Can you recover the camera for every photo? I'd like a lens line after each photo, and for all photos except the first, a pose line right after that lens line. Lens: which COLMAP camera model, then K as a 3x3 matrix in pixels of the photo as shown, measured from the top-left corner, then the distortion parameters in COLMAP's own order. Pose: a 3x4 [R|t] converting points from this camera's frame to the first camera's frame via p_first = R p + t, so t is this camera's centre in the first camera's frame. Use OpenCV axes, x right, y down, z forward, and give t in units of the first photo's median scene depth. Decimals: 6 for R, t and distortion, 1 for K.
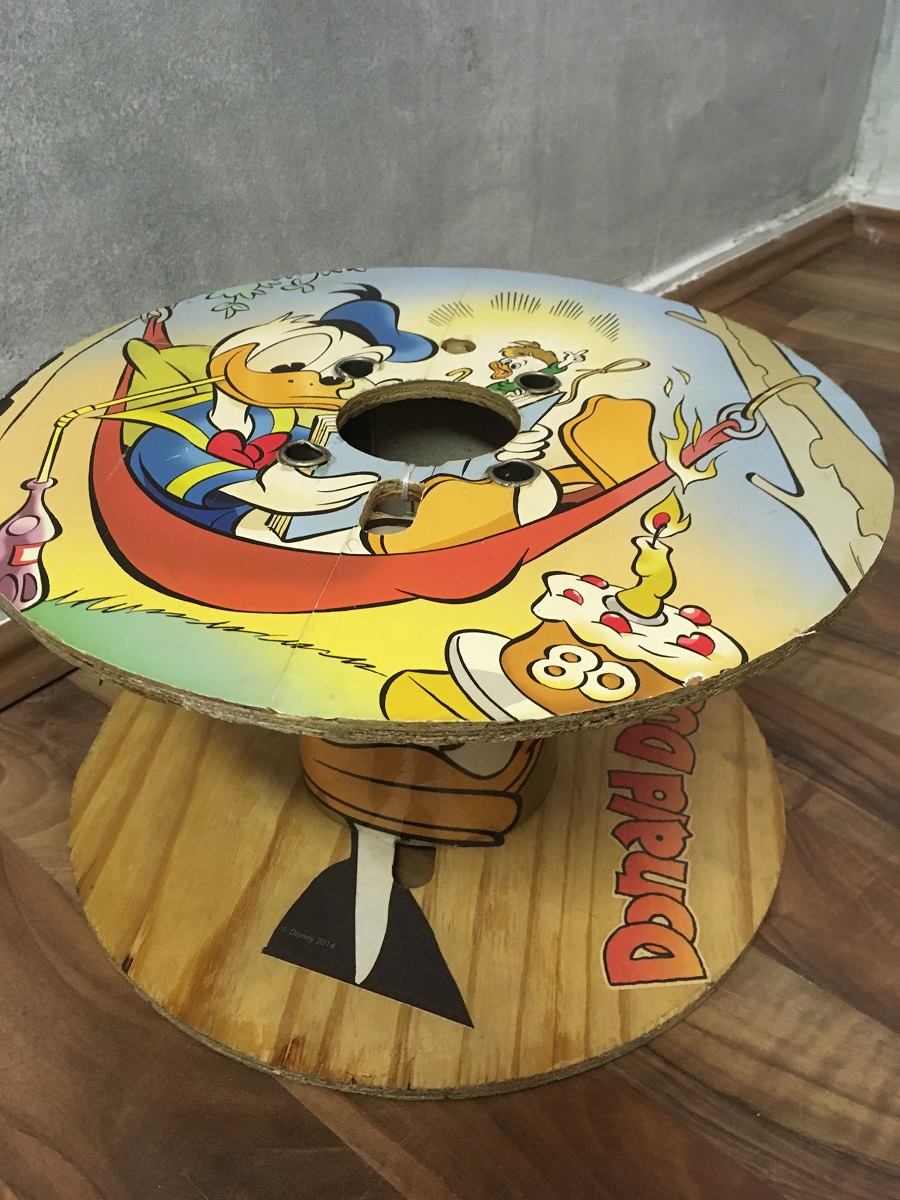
lens RADIAL K [[1028.5, 0, 444.7], [0, 1028.5, 603.4], [0, 0, 1]] dist [0.086403, -0.125548]
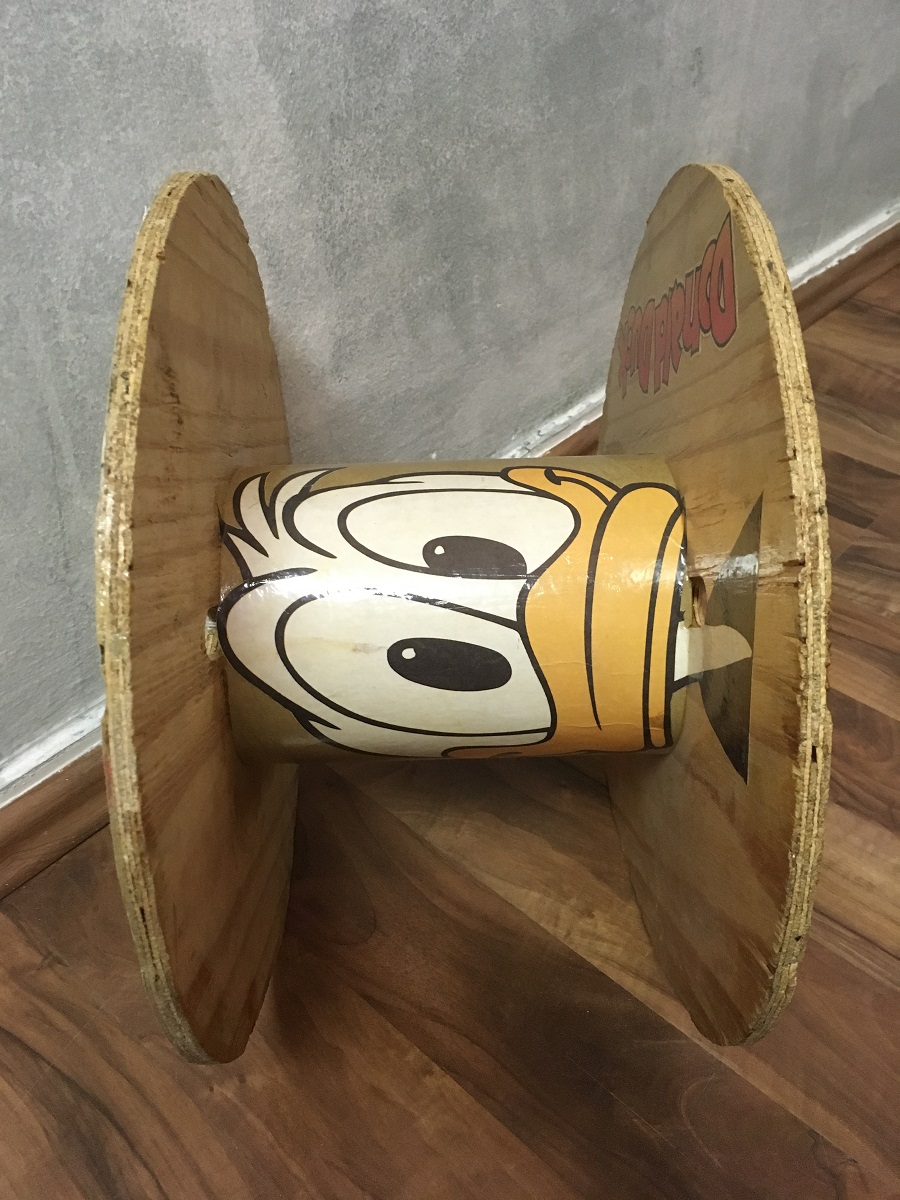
lens RADIAL K [[1028.5, 0, 442.7], [0, 1028.5, 602.1], [0, 0, 1]] dist [0.086403, -0.125548]
pose [[0.999315, 0.011841, -0.035069, -0.226197], [-0.009042, 0.996839, 0.078932, -0.070893], [0.035893, -0.078560, 0.996263, -0.152716]]
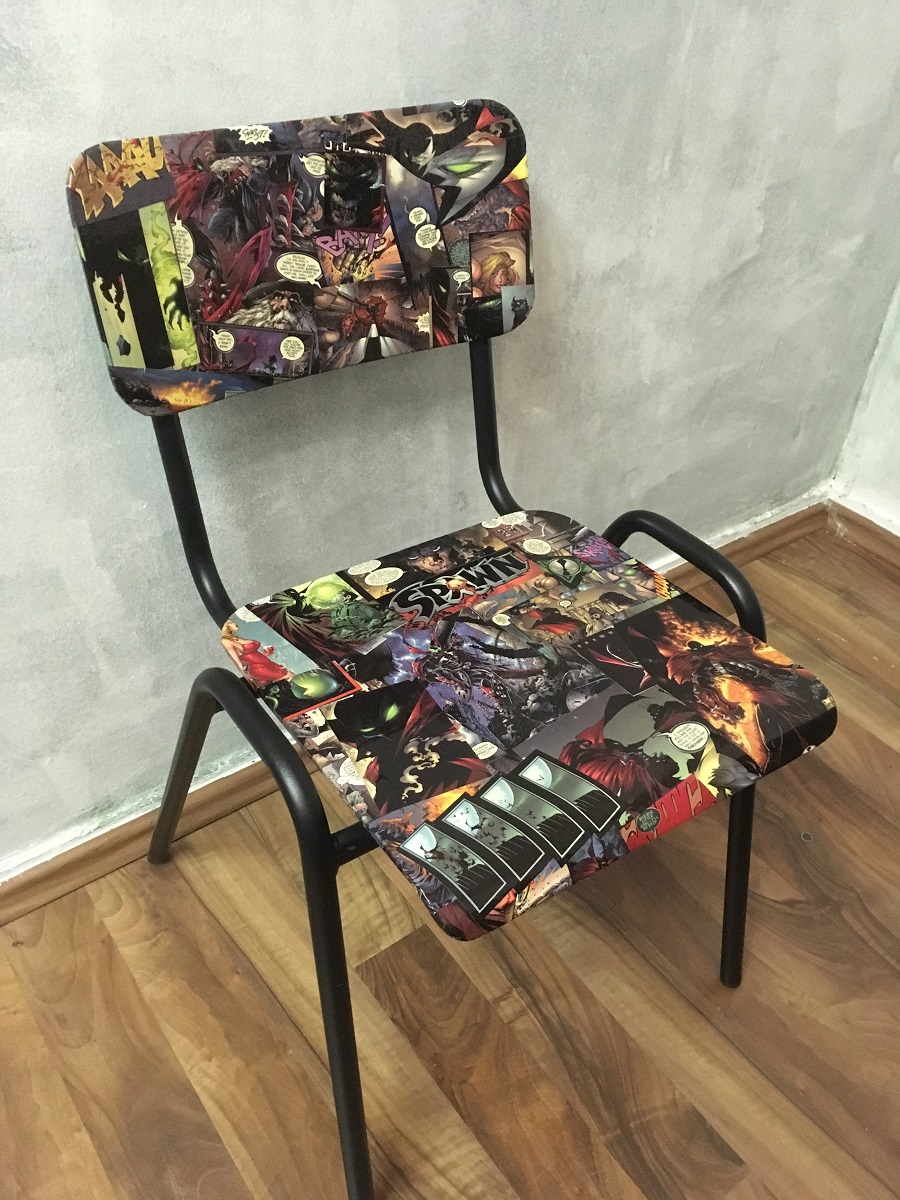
lens RADIAL K [[1028.5, 0, 447.8], [0, 1028.5, 601.6], [0, 0, 1]] dist [0.086403, -0.125548]
pose [[0.971688, 0.177494, -0.155947, 0.330639], [-0.169954, 0.983591, 0.060528, -0.546674], [0.164131, -0.032310, 0.985909, -0.710605]]
